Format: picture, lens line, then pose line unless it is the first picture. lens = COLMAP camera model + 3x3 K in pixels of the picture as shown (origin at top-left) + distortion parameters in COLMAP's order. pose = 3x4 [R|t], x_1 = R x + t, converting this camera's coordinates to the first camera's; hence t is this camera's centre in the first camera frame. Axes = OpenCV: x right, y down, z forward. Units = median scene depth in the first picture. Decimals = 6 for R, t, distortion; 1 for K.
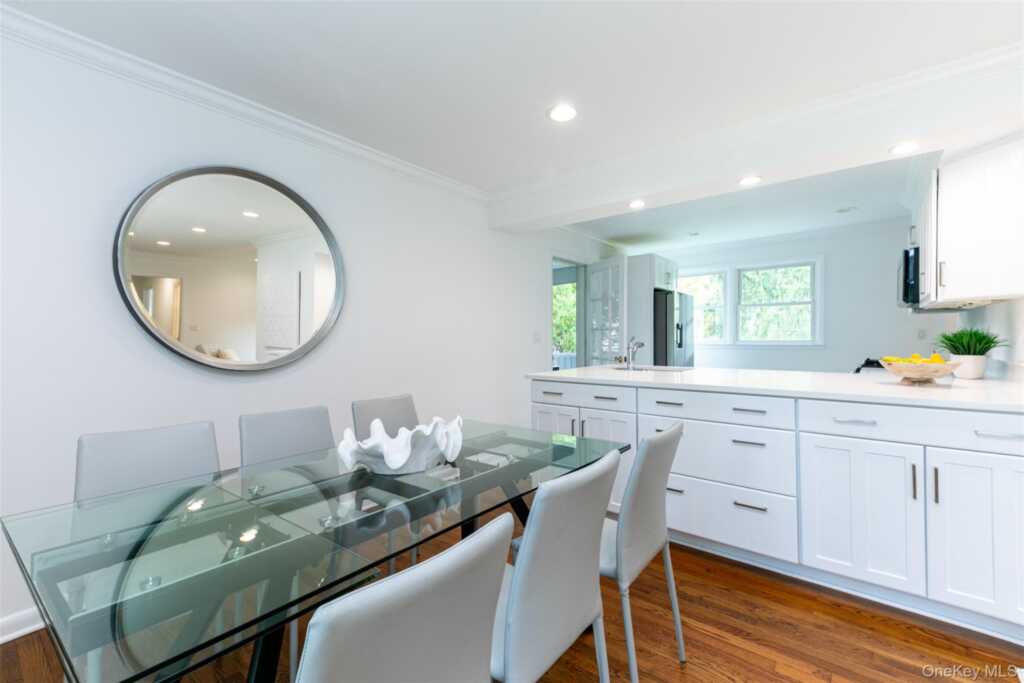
lens RADIAL K [[435.3, 0, 514.7], [0, 435.3, 337.0], [0, 0, 1]] dist [0.001407, 0.000084]
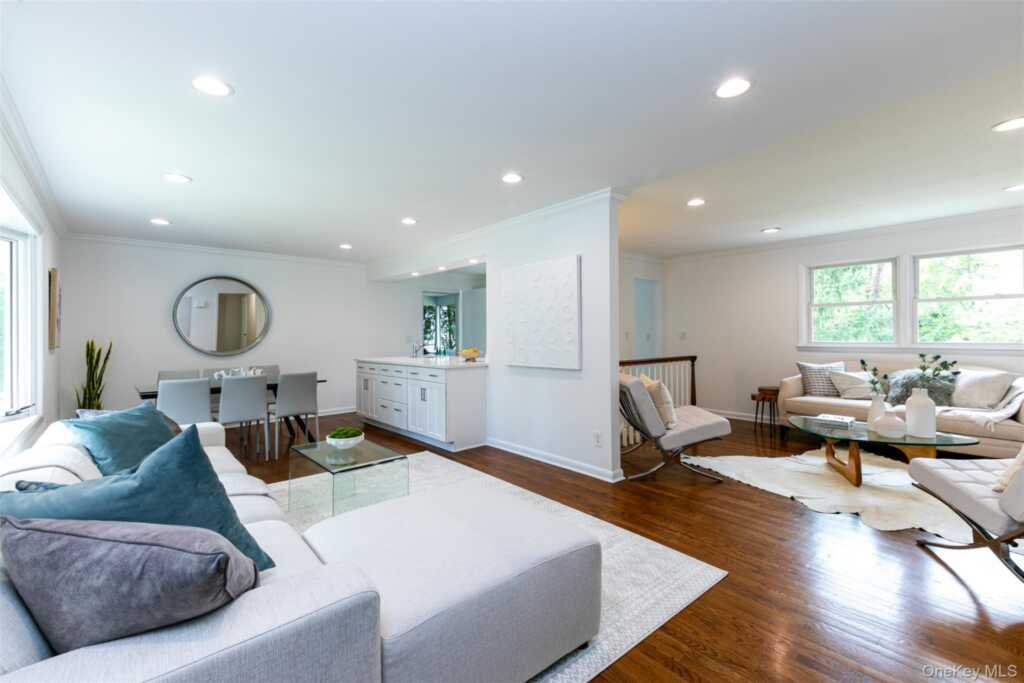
lens RADIAL K [[435.3, 0, 514.7], [0, 435.3, 337.0], [0, 0, 1]] dist [0.001407, 0.000084]
pose [[0.985322, -0.004984, -0.170634, 1.554346], [0.003731, 0.999964, -0.007663, -0.003596], [0.170666, 0.006914, 0.985305, -1.277680]]
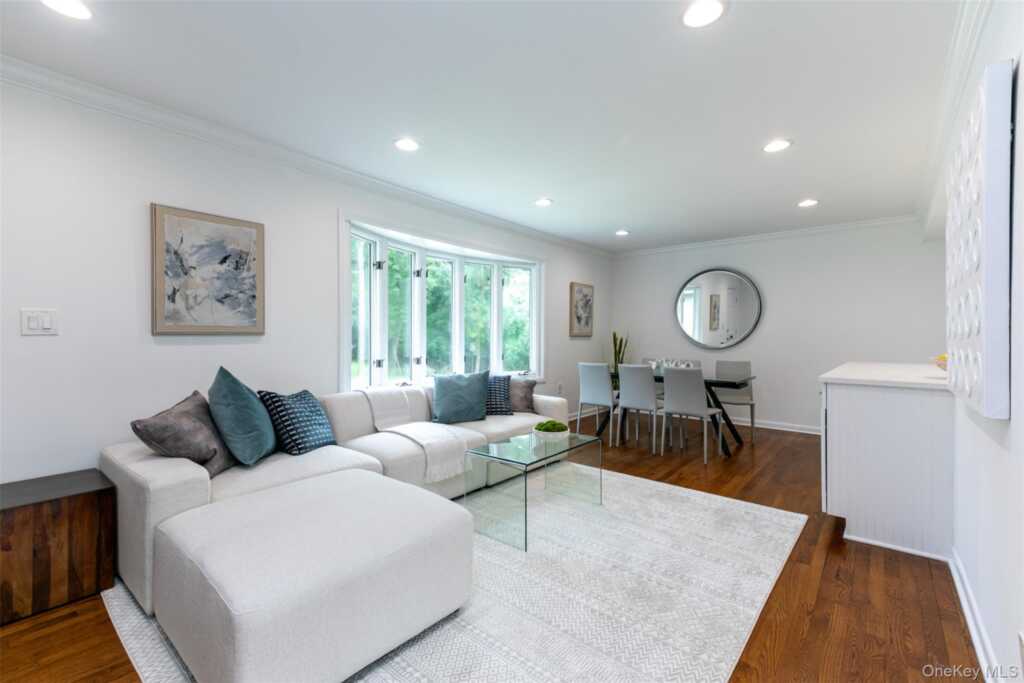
lens RADIAL K [[448.3, 0, 508.5], [0, 448.3, 340.4], [0, 0, 1]] dist [0.060636, -0.024898]
pose [[-0.039552, 0.014241, -0.999116, 2.164886], [-0.013217, 0.999803, 0.014774, 0.010358], [0.999130, 0.013790, -0.039356, -0.065628]]
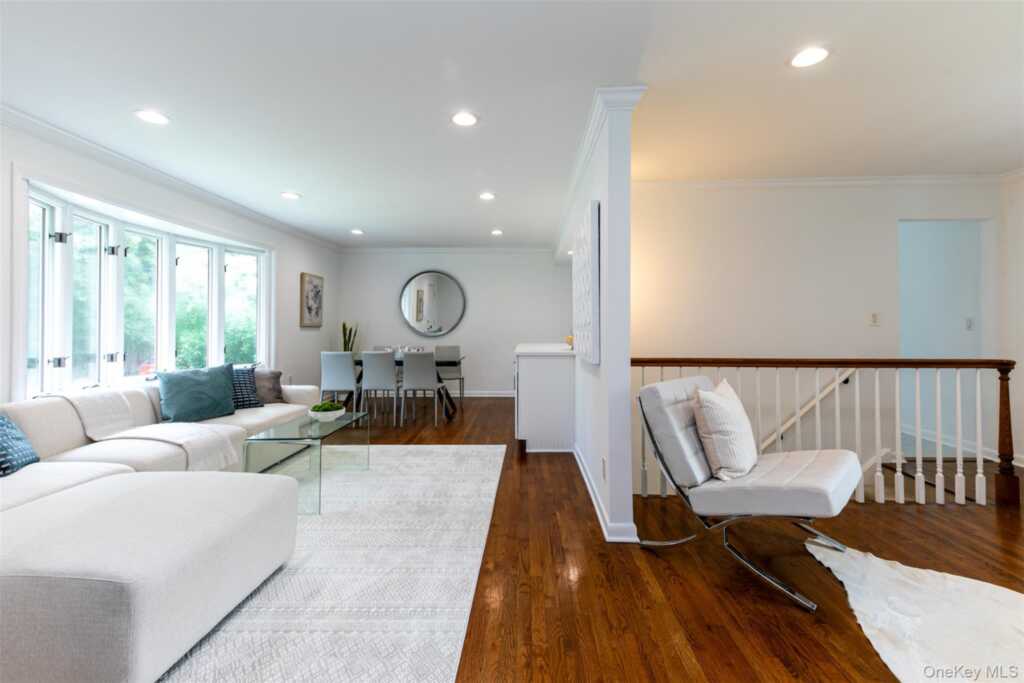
lens RADIAL K [[451.4, 0, 531.0], [0, 451.4, 324.3], [0, 0, 1]] dist [0.001178, 0.000044]
pose [[0.614029, 0.000536, -0.789283, 2.443451], [-0.010551, 0.999916, -0.007530, 0.012040], [0.789213, 0.012952, 0.613983, -0.394162]]
